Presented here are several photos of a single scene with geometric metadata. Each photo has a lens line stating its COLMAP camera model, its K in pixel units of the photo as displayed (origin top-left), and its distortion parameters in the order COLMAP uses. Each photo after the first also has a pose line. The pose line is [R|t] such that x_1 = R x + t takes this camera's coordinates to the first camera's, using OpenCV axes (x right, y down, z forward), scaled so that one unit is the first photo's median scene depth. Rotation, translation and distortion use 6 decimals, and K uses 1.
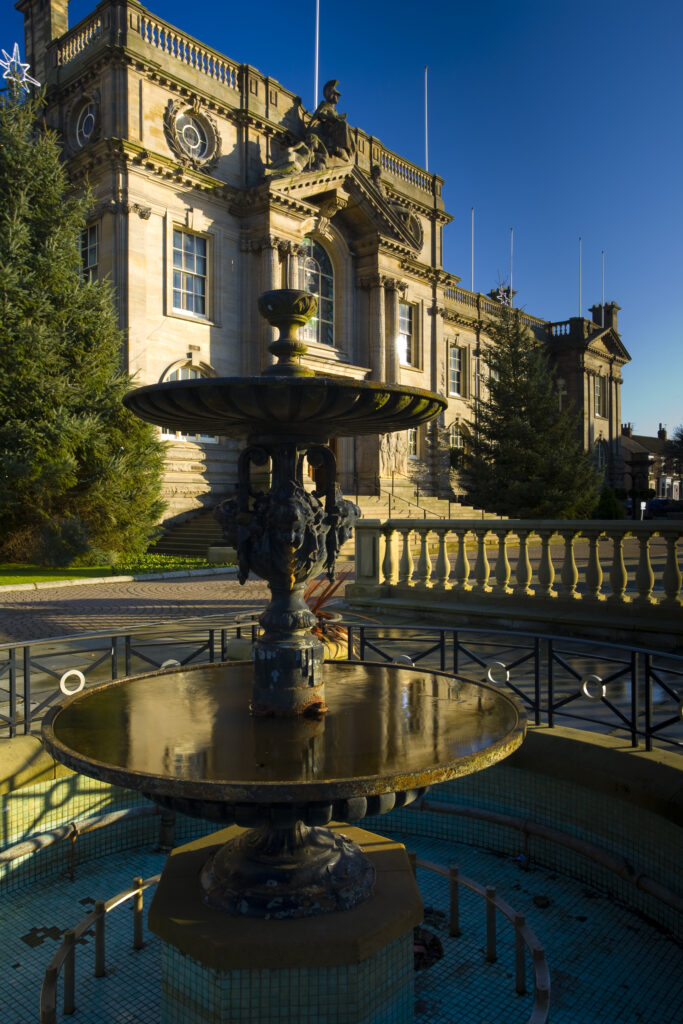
lens RADIAL K [[787.5, 0, 349.2], [0, 787.5, 511.8], [0, 0, 1]] dist [-0.033834, 0.044966]
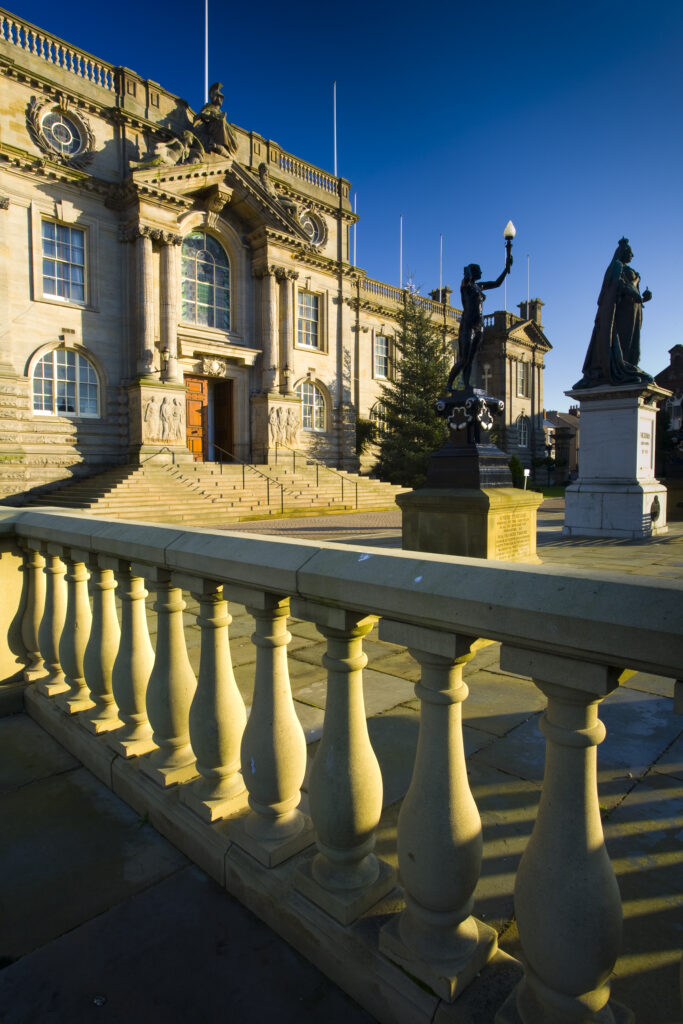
lens RADIAL K [[588.0, 0, 341.2], [0, 588.0, 509.8], [0, 0, 1]] dist [-0.056314, 0.033199]
pose [[0.997149, 0.001837, -0.075442, 0.217798], [0.002460, 0.998381, 0.056828, -0.003404], [0.075424, -0.056851, 0.995530, 0.184826]]
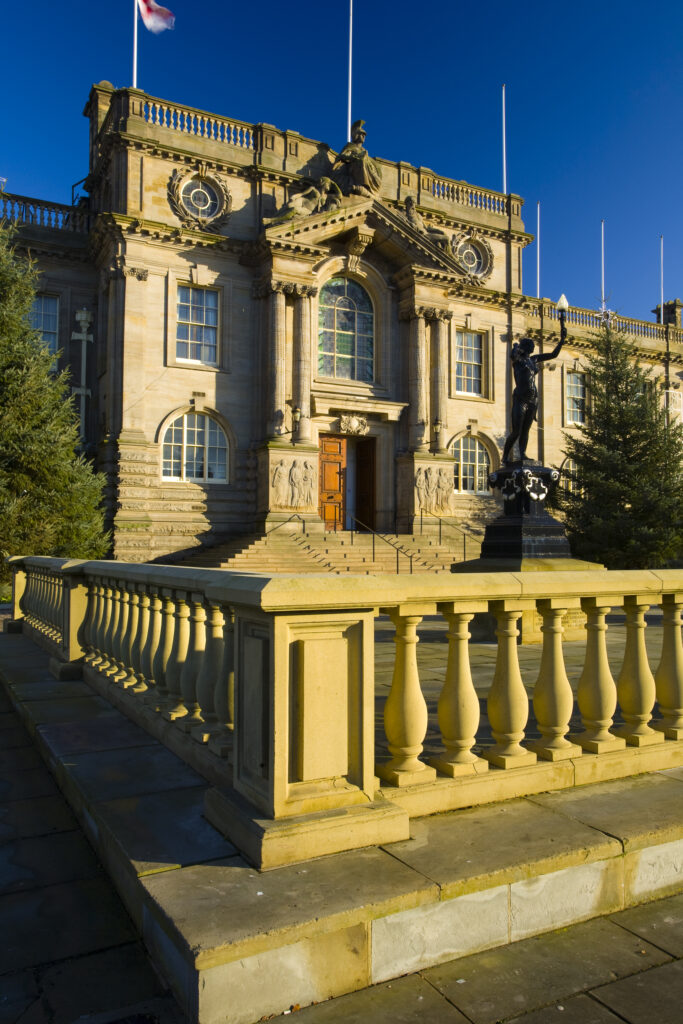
lens RADIAL K [[787.5, 0, 335.2], [0, 787.5, 506.7], [0, 0, 1]] dist [-0.033834, 0.044966]
pose [[0.931052, -0.012903, -0.364659, 0.317543], [-0.007615, 0.998470, -0.054772, -0.000951], [0.364807, 0.053773, 0.929529, 0.081696]]
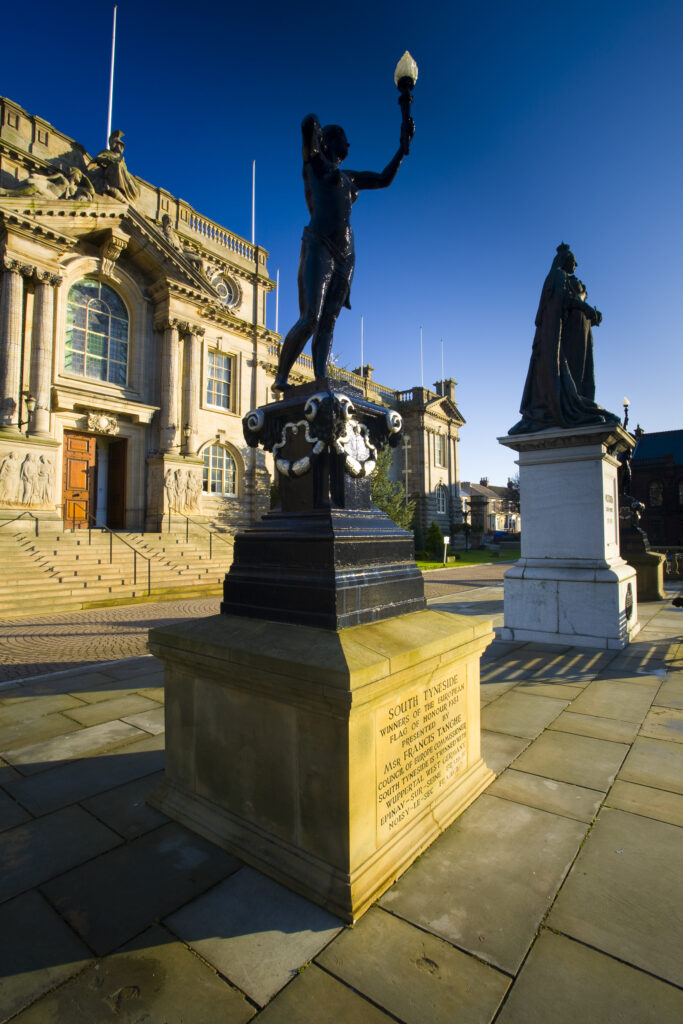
lens RADIAL K [[507.8, 0, 340.9], [0, 507.8, 509.4], [0, 0, 1]] dist [-0.069237, 0.027569]
pose [[0.999582, -0.001288, 0.028881, 0.261260], [0.002917, 0.998403, -0.056421, -0.013464], [-0.028762, 0.056482, 0.997989, 0.379936]]
